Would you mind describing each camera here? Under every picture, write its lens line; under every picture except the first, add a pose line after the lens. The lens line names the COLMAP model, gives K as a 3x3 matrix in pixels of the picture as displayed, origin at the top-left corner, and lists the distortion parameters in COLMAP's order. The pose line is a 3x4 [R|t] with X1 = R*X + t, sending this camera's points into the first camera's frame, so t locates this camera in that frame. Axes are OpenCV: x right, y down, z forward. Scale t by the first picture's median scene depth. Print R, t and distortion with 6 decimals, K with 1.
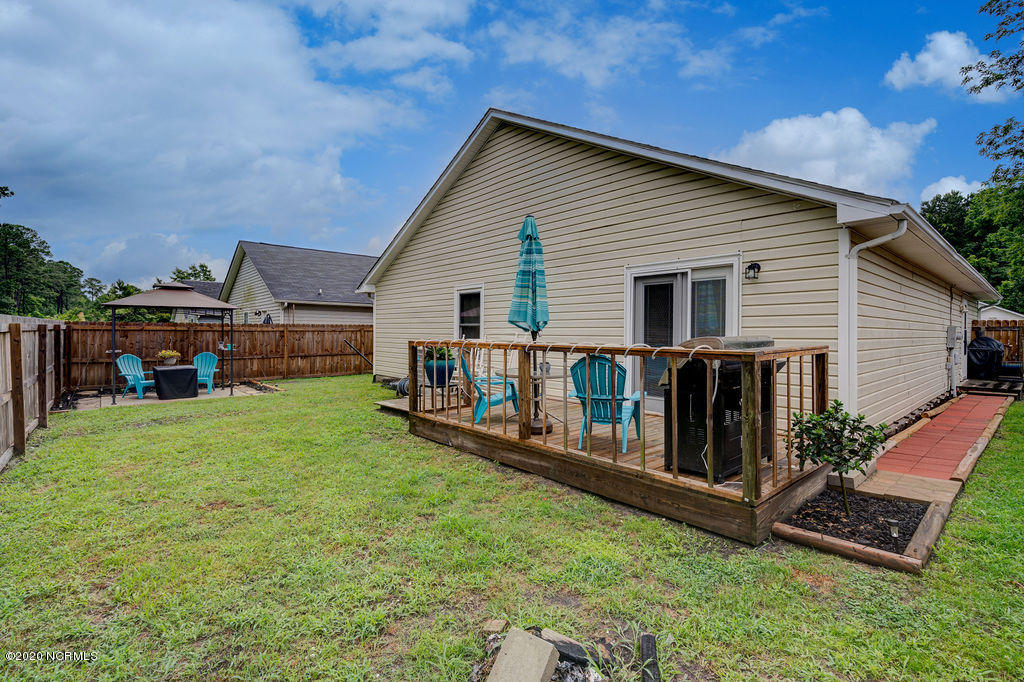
lens RADIAL K [[470.3, 0, 510.7], [0, 470.3, 335.3], [0, 0, 1]] dist [-0.004460, 0.001431]
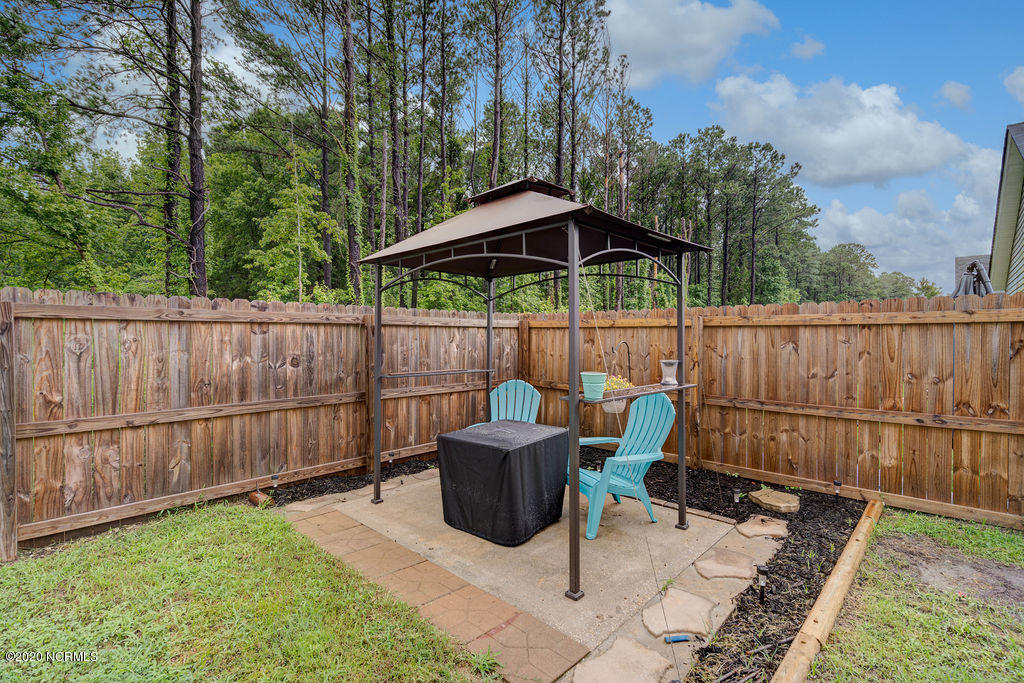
lens RADIAL K [[470.3, 0, 520.5], [0, 470.3, 344.0], [0, 0, 1]] dist [-0.004460, 0.001431]
pose [[0.112593, 0.004143, -0.993633, -0.288592], [-0.004827, 0.999982, 0.003622, 0.002343], [0.993630, 0.004388, 0.112610, 0.741174]]
